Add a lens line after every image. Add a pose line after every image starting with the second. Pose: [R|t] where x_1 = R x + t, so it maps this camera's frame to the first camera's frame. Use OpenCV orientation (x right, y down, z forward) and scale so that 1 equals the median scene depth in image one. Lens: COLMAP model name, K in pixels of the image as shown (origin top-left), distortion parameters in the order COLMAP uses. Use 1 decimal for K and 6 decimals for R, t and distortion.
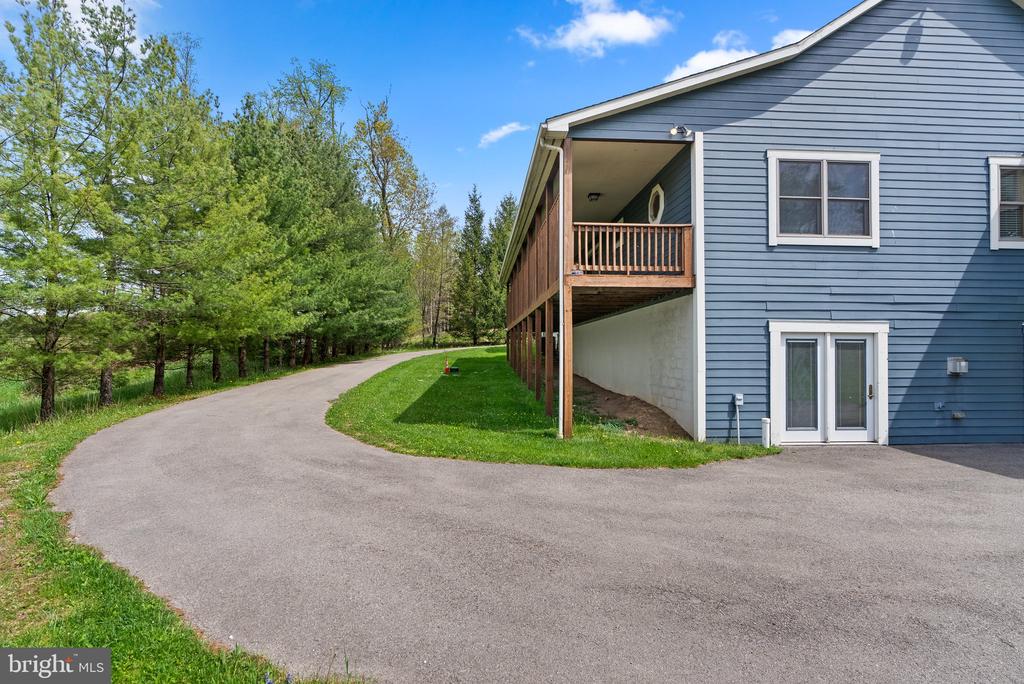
lens RADIAL K [[499.2, 0, 515.5], [0, 499.2, 345.9], [0, 0, 1]] dist [-0.003133, 0.000272]
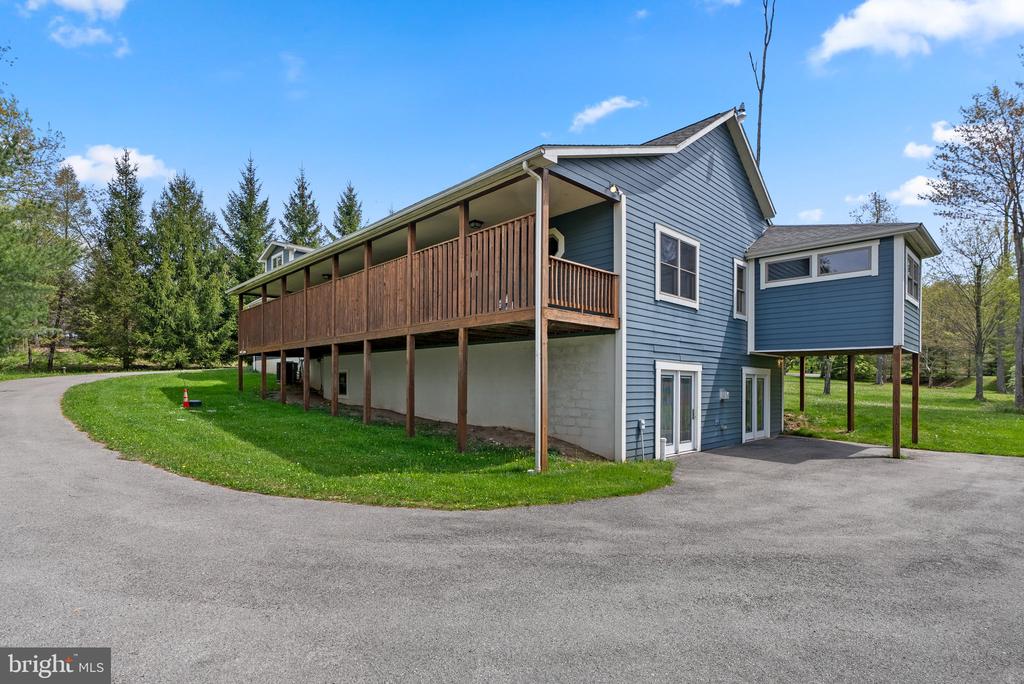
lens RADIAL K [[499.2, 0, 531.7], [0, 499.2, 381.0], [0, 0, 1]] dist [-0.003133, 0.000272]
pose [[0.757662, 0.008359, 0.652593, -0.541072], [-0.017684, 0.999814, 0.007725, -0.002247], [-0.652407, -0.017393, 0.757669, 0.251952]]
